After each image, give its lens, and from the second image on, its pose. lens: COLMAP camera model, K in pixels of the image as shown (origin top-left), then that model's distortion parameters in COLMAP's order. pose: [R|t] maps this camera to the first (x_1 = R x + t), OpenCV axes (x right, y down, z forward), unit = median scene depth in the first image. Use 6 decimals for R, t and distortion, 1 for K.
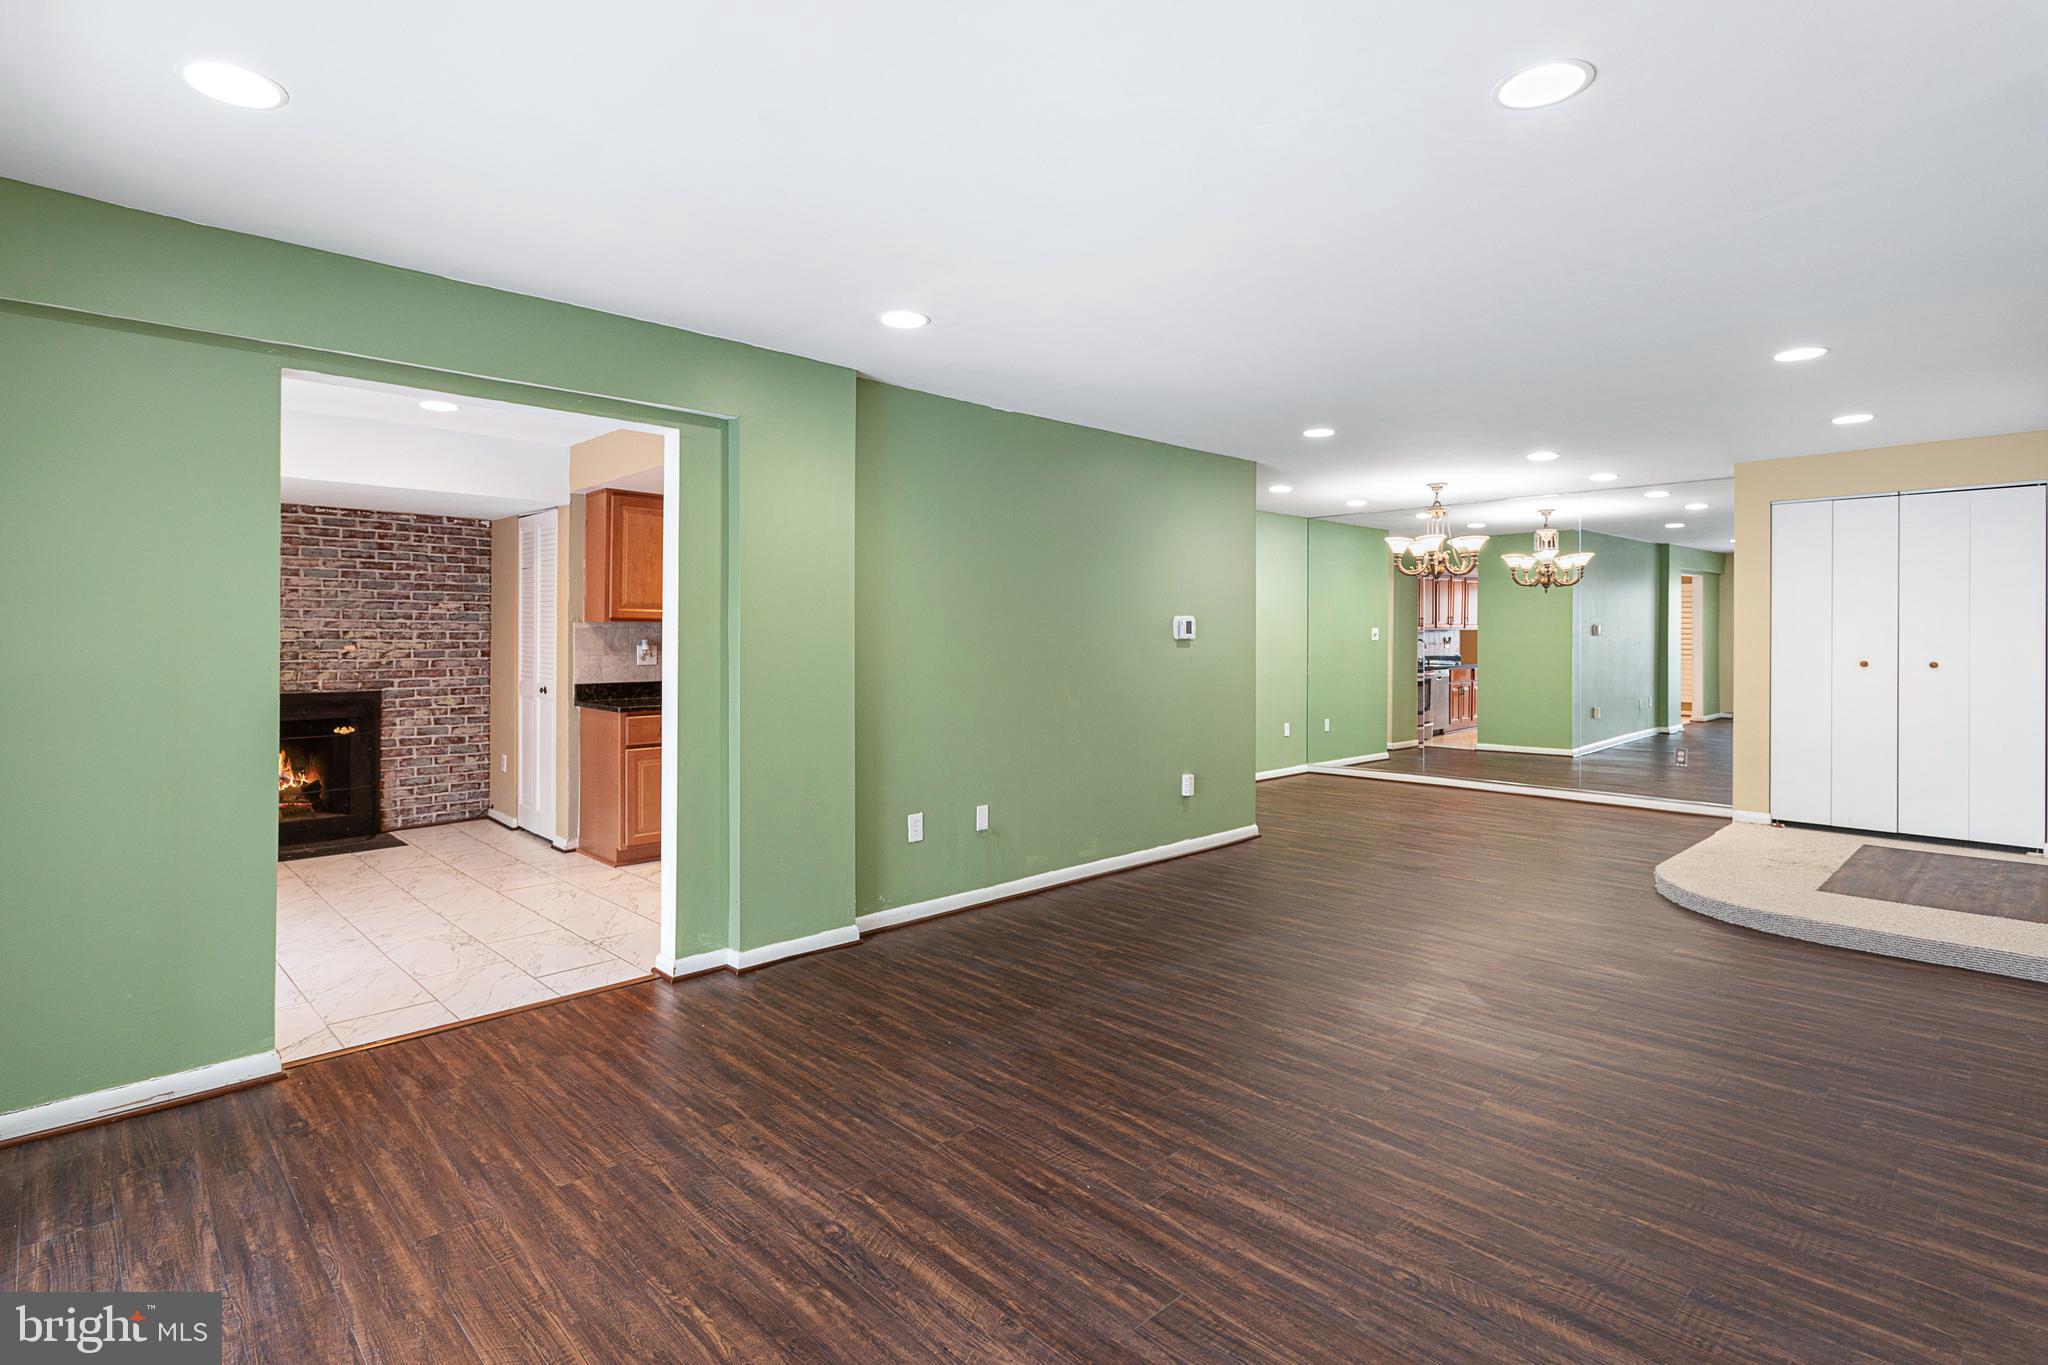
lens RADIAL K [[1027.9, 0, 1023.8], [0, 1027.9, 633.4], [0, 0, 1]] dist [0.002851, 0.000474]
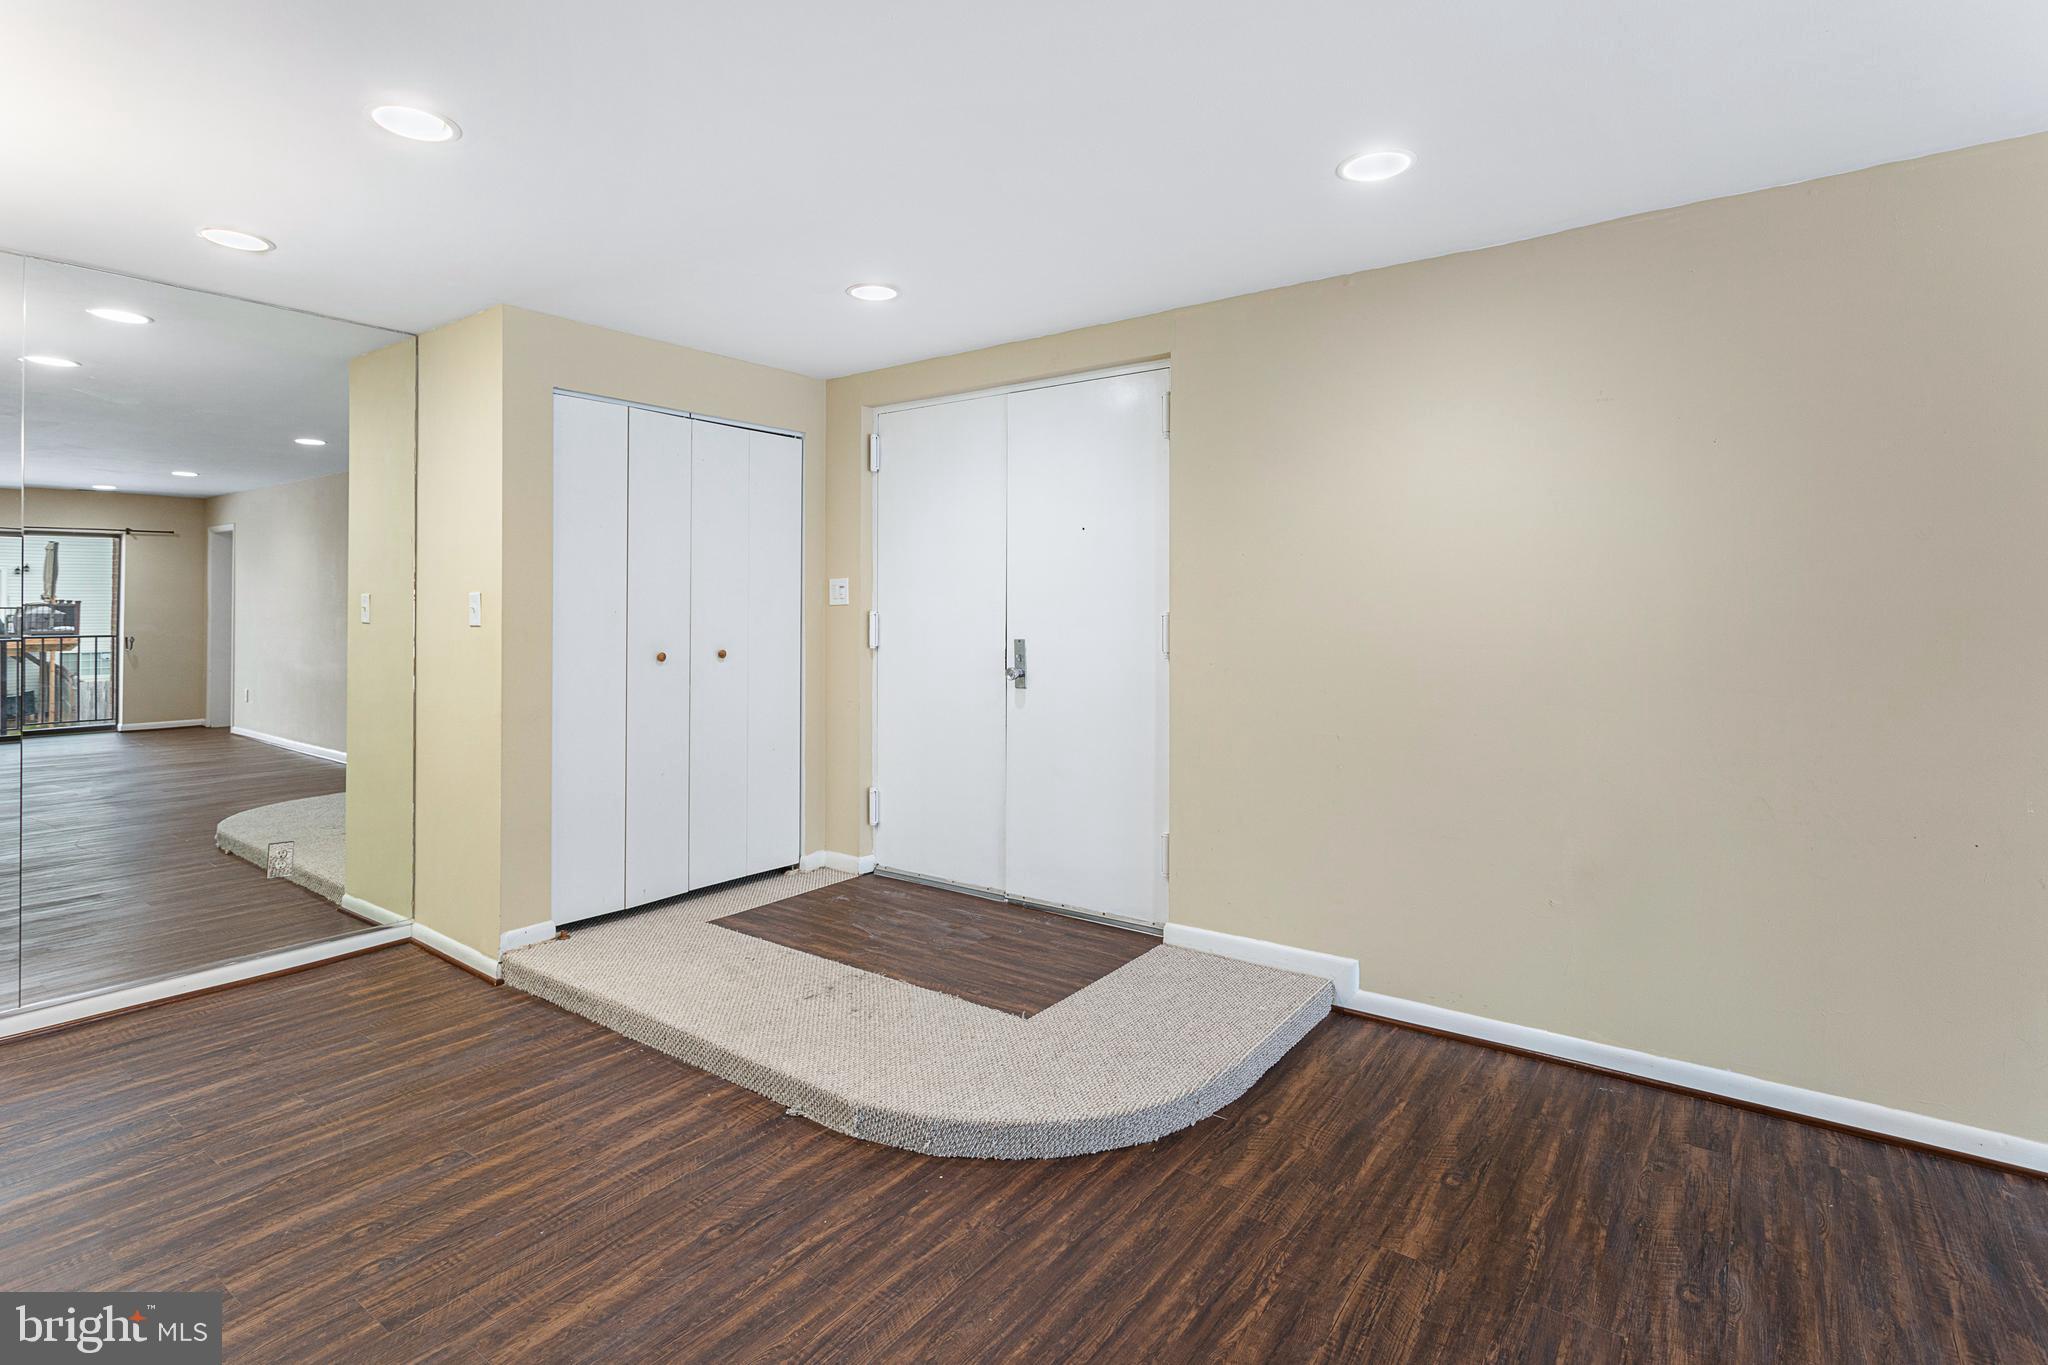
lens RADIAL K [[984.4, 0, 1012.7], [0, 984.4, 610.2], [0, 0, 1]] dist [-0.000780, 0.000223]
pose [[-0.154295, 0.000797, 0.988024, 0.125942], [-0.003940, 0.999991, -0.001422, -0.001824], [-0.988017, -0.004113, -0.154291, 0.838473]]
